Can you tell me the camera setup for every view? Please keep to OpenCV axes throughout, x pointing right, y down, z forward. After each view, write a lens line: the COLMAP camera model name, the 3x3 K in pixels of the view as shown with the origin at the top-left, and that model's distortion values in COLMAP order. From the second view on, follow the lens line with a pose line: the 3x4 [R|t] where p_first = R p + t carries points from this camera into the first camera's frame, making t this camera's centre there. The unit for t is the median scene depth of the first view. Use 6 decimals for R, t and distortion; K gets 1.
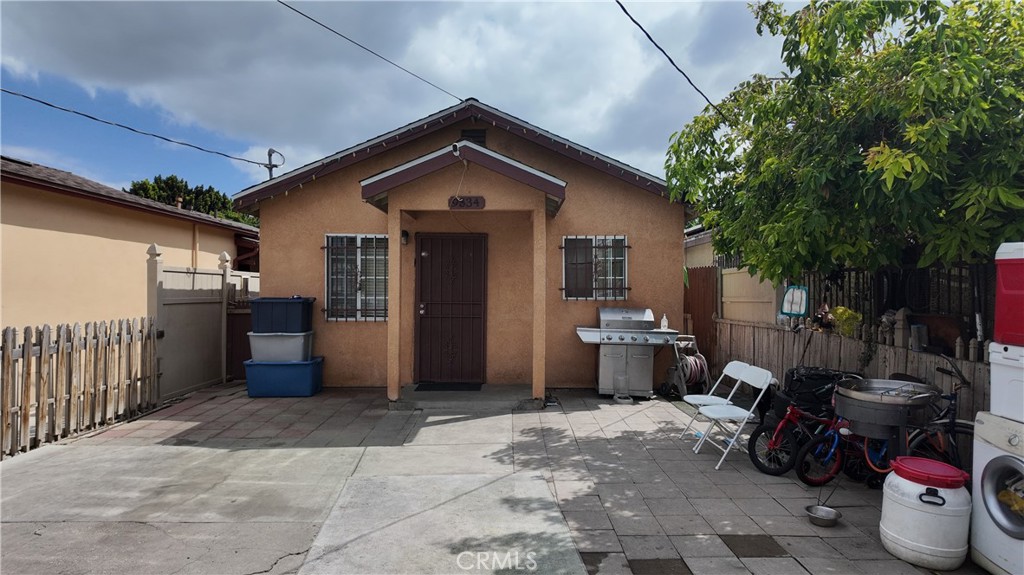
lens RADIAL K [[587.5, 0, 512.2], [0, 587.5, 289.3], [0, 0, 1]] dist [-0.000910, -0.011526]
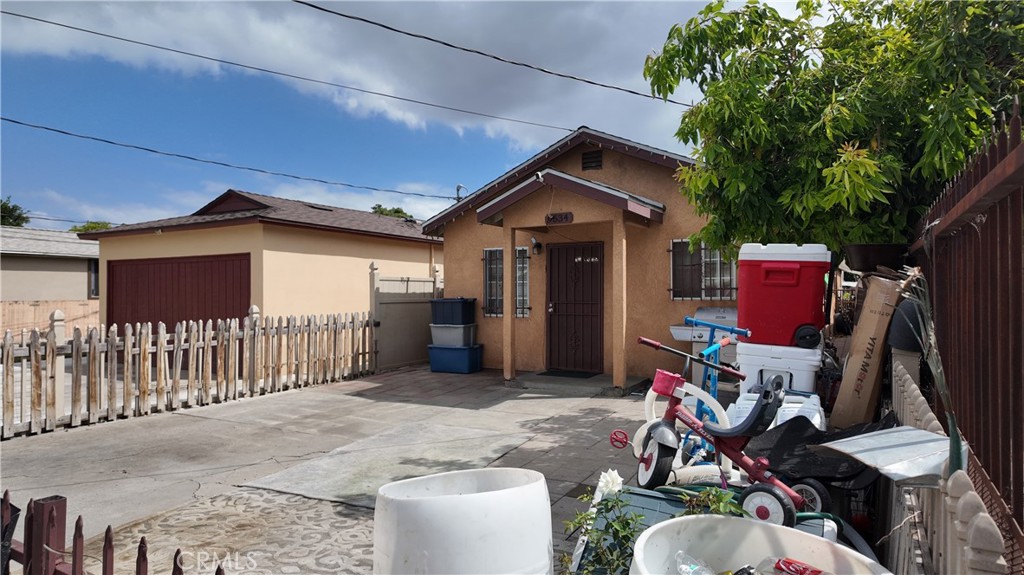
lens RADIAL K [[587.5, 0, 519.7], [0, 587.5, 286.2], [0, 0, 1]] dist [-0.000910, -0.011526]
pose [[0.863636, -0.013665, -0.503930, 0.411894], [0.010228, 0.999902, -0.009585, 0.001019], [0.504012, 0.003124, 0.863691, -0.067454]]
